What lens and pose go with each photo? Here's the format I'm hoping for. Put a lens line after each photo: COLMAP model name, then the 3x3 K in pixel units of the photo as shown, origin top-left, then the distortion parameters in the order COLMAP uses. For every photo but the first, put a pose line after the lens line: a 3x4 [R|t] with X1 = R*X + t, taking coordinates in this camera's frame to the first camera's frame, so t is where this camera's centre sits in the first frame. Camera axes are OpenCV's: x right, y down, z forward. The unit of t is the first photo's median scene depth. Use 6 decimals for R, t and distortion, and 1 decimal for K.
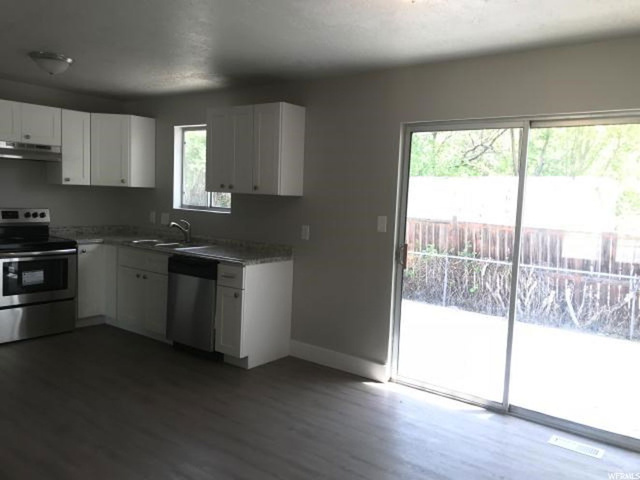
lens RADIAL K [[527.2, 0, 323.1], [0, 527.2, 236.3], [0, 0, 1]] dist [0.051265, -0.092020]
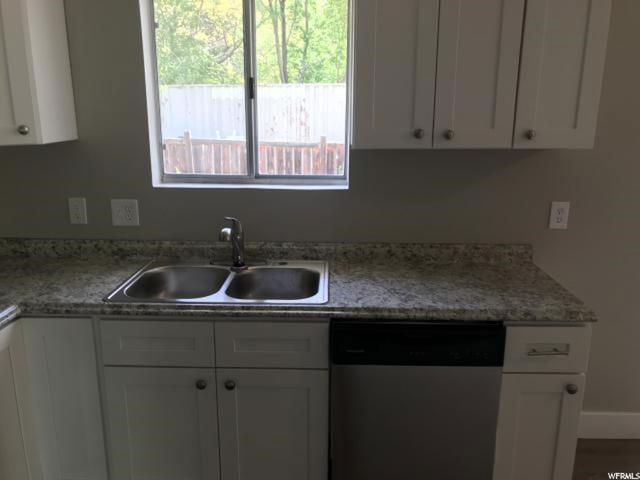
lens RADIAL K [[527.2, 0, 318.6], [0, 527.2, 239.3], [0, 0, 1]] dist [0.051265, -0.092020]
pose [[0.814549, -0.179881, 0.551501, -0.466524], [0.079048, 0.976258, 0.201672, -0.097250], [-0.574684, -0.120676, 0.809429, 0.647342]]
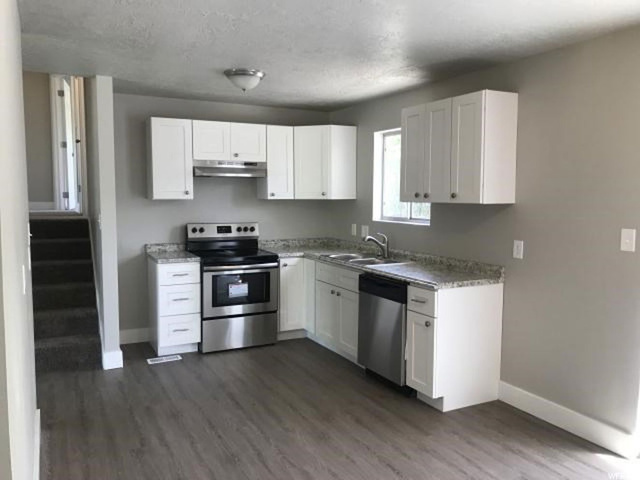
lens RADIAL K [[527.2, 0, 314.9], [0, 527.2, 239.6], [0, 0, 1]] dist [0.051265, -0.092020]
pose [[0.899413, -0.000116, -0.437099, 0.036524], [-0.002238, 0.999986, -0.004871, -0.015900], [0.437094, 0.005359, 0.899400, 0.130692]]
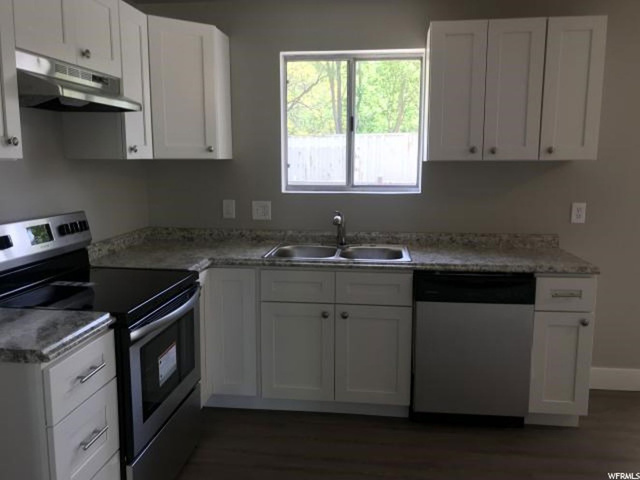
lens RADIAL K [[527.2, 0, 317.9], [0, 527.2, 236.0], [0, 0, 1]] dist [0.051265, -0.092020]
pose [[0.860405, -0.114429, 0.496597, -0.619678], [0.077587, 0.992518, 0.094273, -0.063318], [-0.503669, -0.042584, 0.862846, 0.513574]]
